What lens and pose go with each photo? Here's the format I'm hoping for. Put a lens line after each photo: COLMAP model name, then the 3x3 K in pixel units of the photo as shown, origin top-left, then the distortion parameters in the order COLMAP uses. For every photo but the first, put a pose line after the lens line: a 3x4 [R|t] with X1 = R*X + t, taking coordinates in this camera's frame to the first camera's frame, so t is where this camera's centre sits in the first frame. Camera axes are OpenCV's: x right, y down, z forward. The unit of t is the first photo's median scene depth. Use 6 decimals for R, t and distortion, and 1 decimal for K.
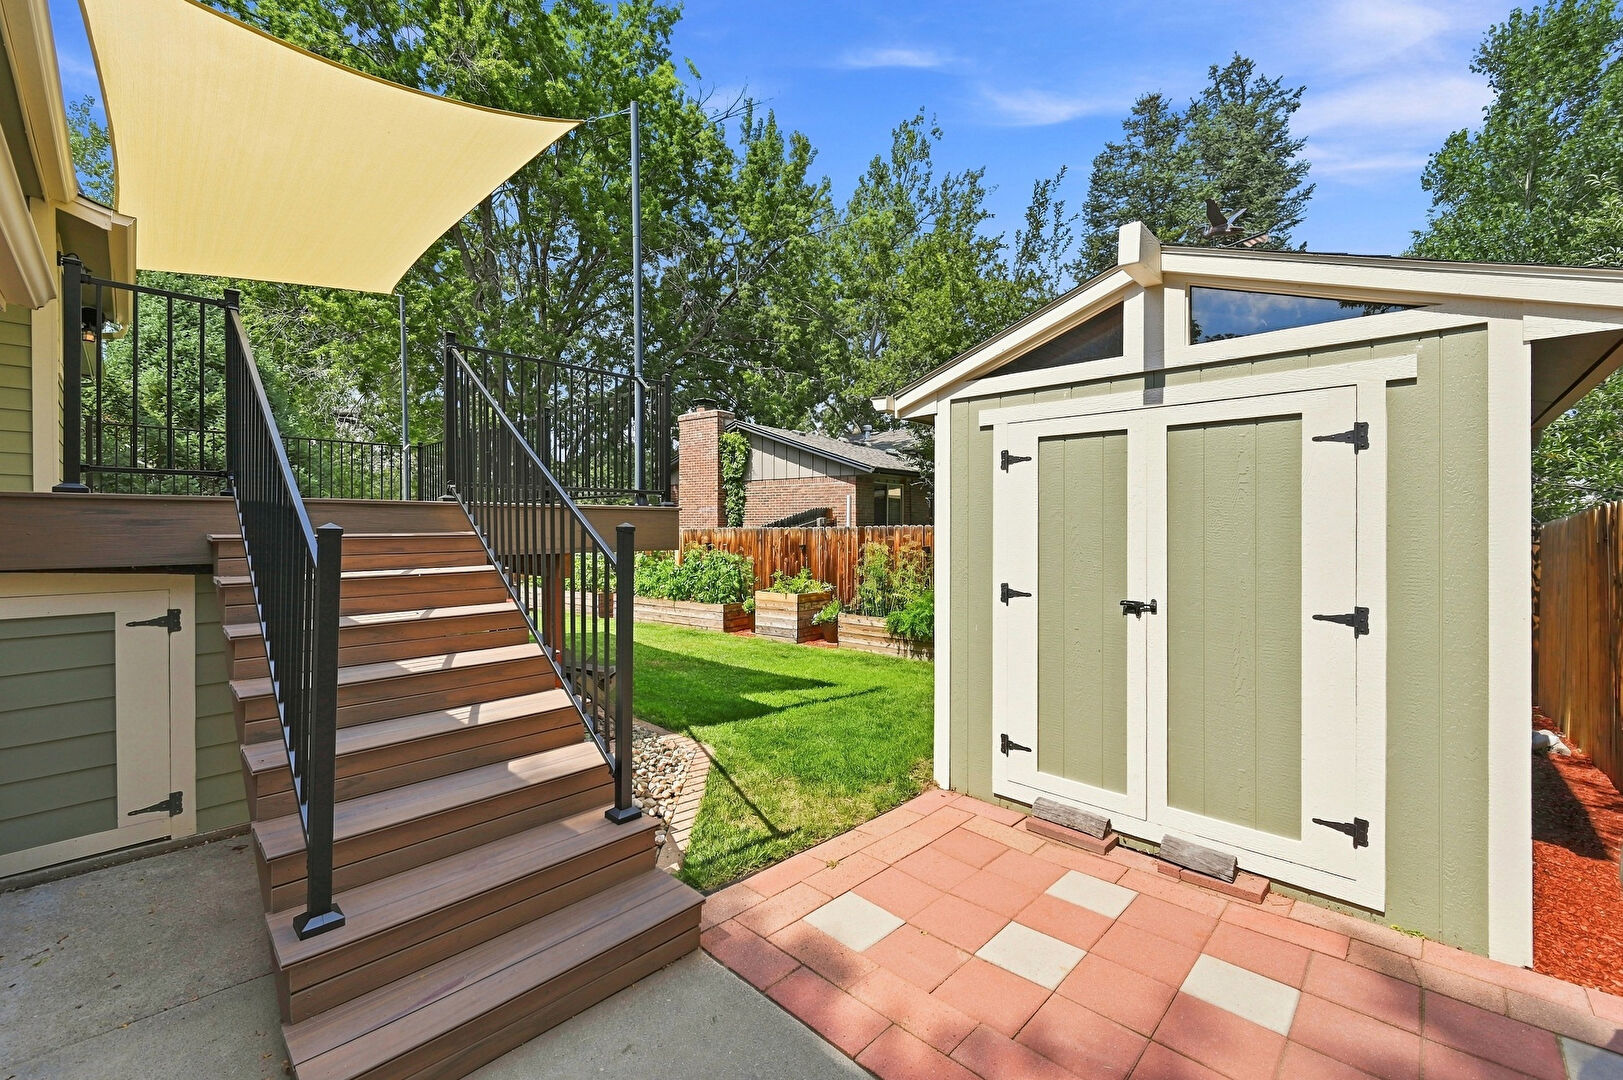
lens RADIAL K [[653.8, 0, 805.4], [0, 653.8, 538.1], [0, 0, 1]] dist [-0.001022, 0.000211]
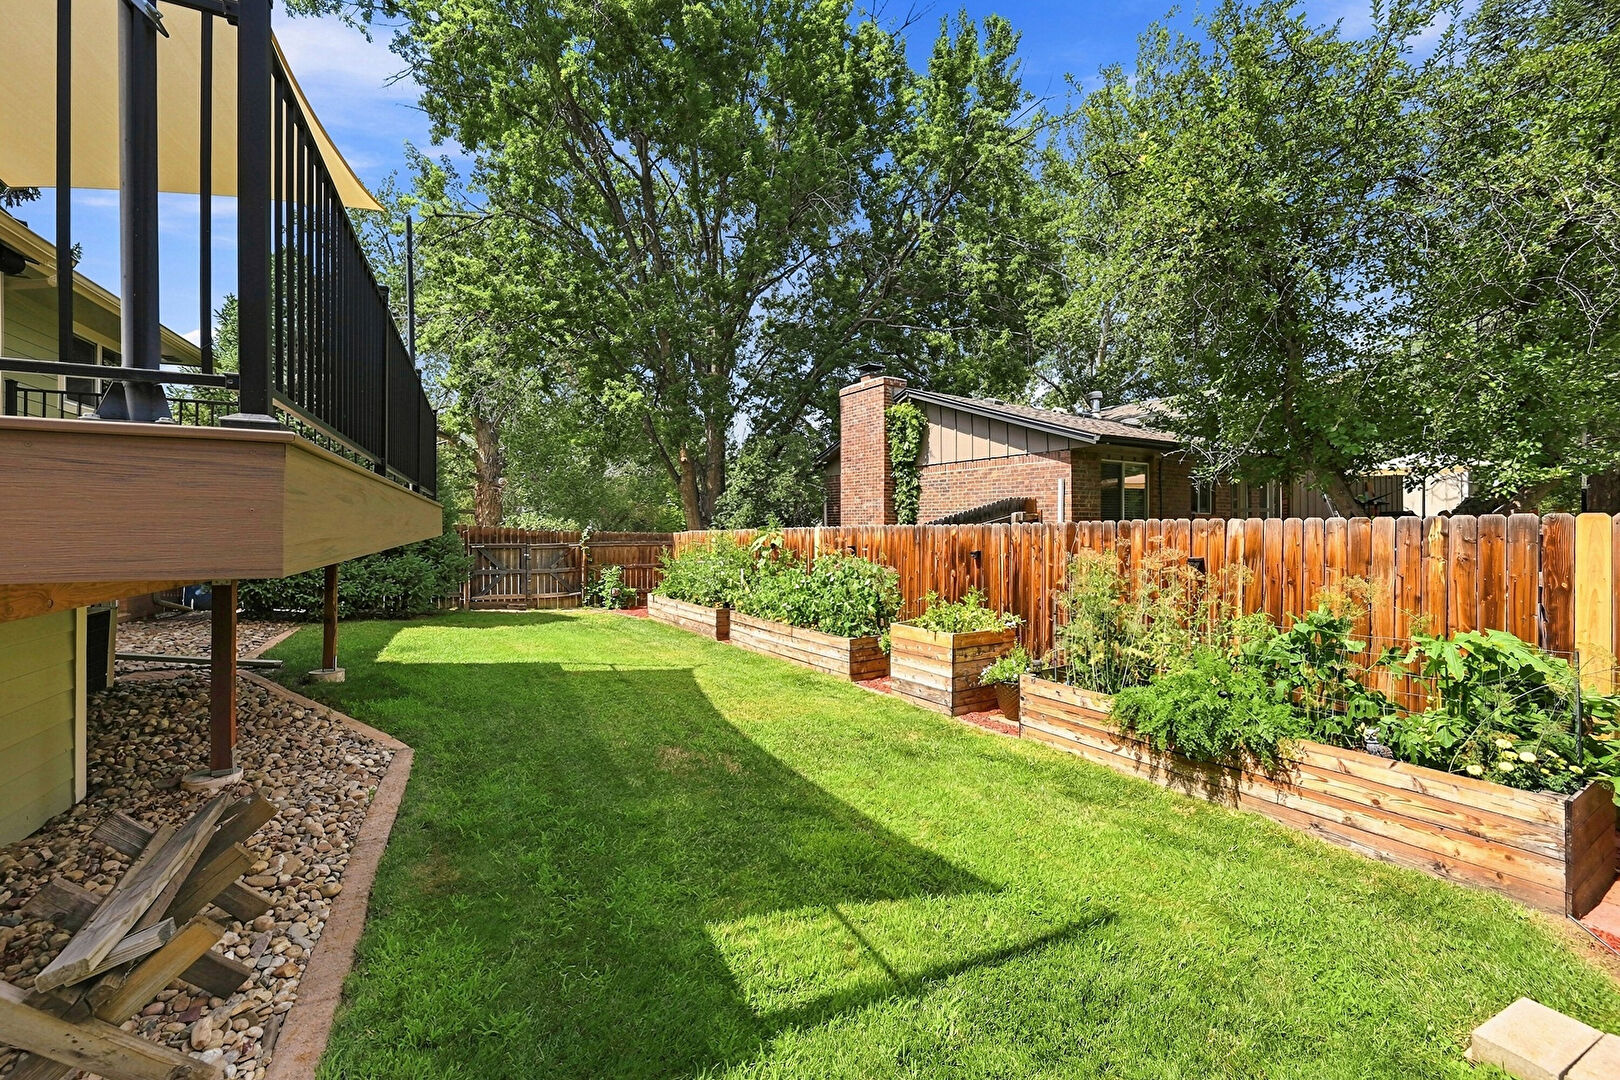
lens RADIAL K [[652.6, 0, 803.9], [0, 652.6, 538.1], [0, 0, 1]] dist [-0.001022, 0.000211]
pose [[0.944748, 0.002314, -0.327789, 0.035324], [-0.002259, 0.999997, 0.000548, -0.002010], [0.327790, 0.000223, 0.944751, 0.246666]]
